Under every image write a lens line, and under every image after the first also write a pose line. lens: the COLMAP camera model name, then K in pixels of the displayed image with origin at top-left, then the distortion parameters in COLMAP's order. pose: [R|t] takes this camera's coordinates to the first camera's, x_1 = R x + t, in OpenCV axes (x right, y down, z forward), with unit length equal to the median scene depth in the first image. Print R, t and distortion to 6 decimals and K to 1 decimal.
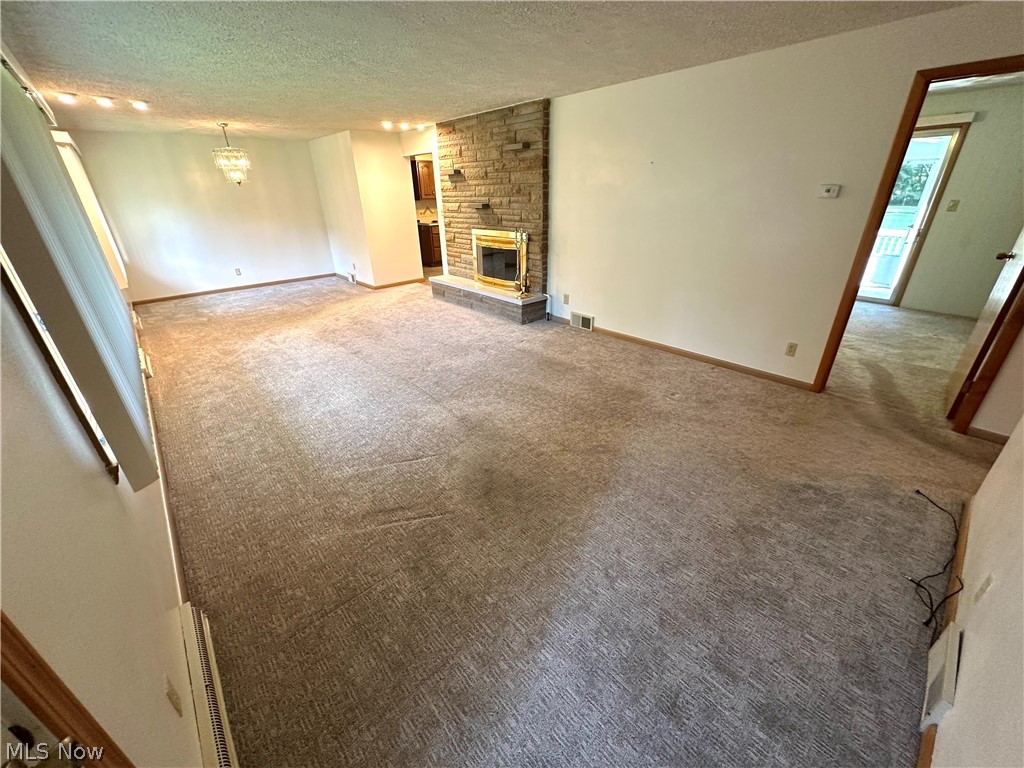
lens RADIAL K [[410.2, 0, 510.0], [0, 410.2, 383.9], [0, 0, 1]] dist [-0.000082, 0.000003]
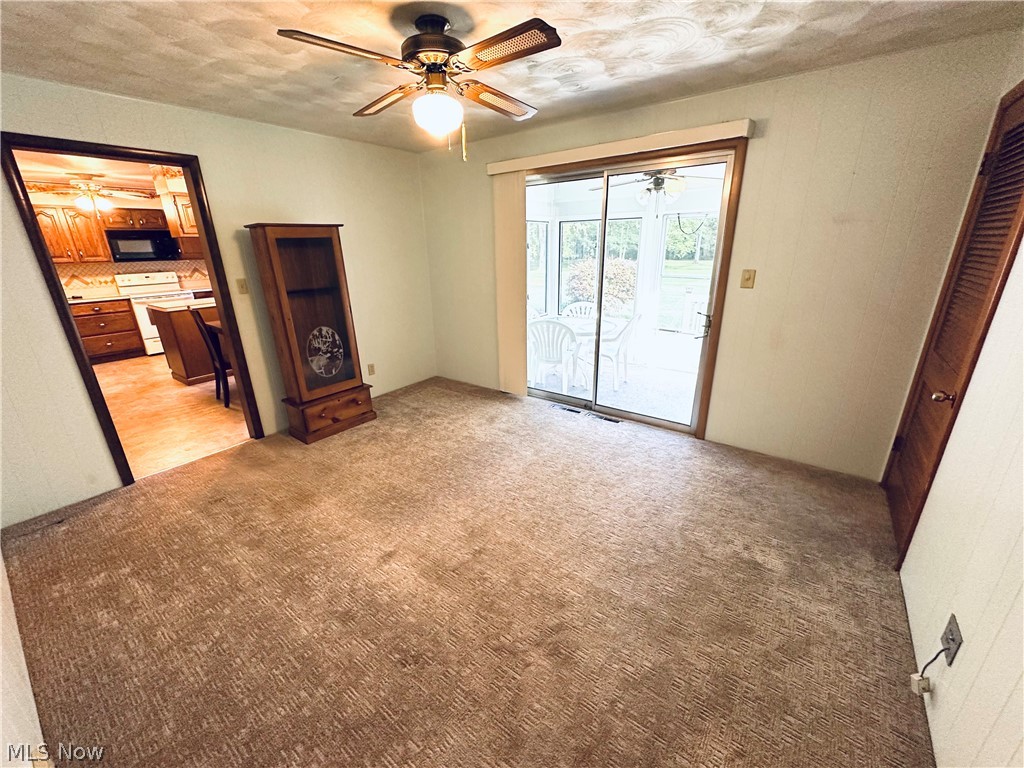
lens RADIAL K [[410.2, 0, 509.6], [0, 410.2, 383.1], [0, 0, 1]] dist [-0.000082, 0.000003]
pose [[0.978907, -0.064258, 0.193939, 0.537628], [0.087010, 0.989985, -0.111172, -0.215908], [-0.184853, 0.125702, 0.974694, 0.441853]]
